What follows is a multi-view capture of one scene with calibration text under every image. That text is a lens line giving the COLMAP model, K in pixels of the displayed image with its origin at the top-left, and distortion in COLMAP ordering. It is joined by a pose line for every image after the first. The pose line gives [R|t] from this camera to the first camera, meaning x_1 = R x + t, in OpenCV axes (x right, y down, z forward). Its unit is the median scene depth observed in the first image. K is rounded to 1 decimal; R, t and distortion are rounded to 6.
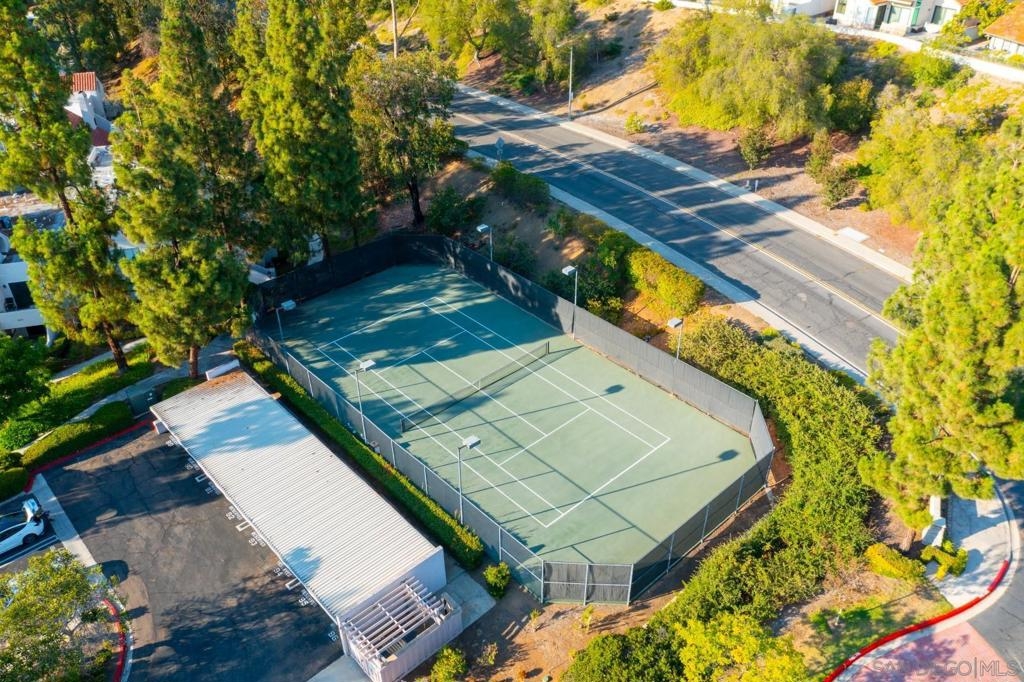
lens RADIAL K [[822.8, 0, 512.4], [0, 822.8, 343.3], [0, 0, 1]] dist [-0.024186, -0.007512]
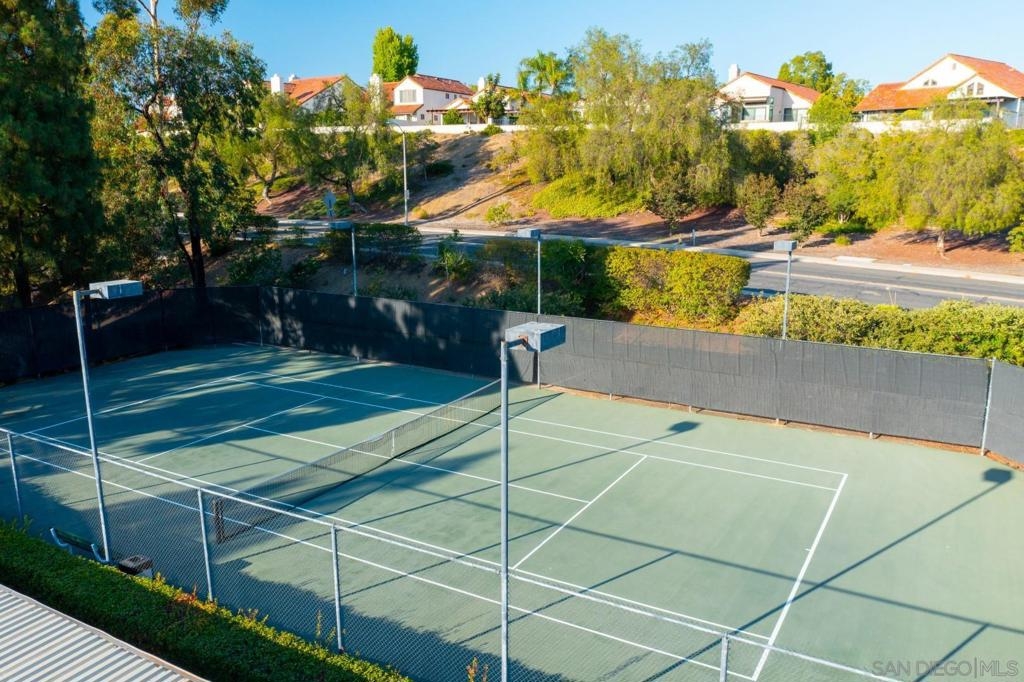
lens RADIAL K [[822.8, 0, 510.5], [0, 822.8, 340.9], [0, 0, 1]] dist [-0.024186, -0.007512]
pose [[0.956198, -0.067949, 0.284726, -0.087771], [0.167932, 0.924036, -0.343449, 0.139936], [-0.239760, 0.376219, 0.894972, 0.501905]]
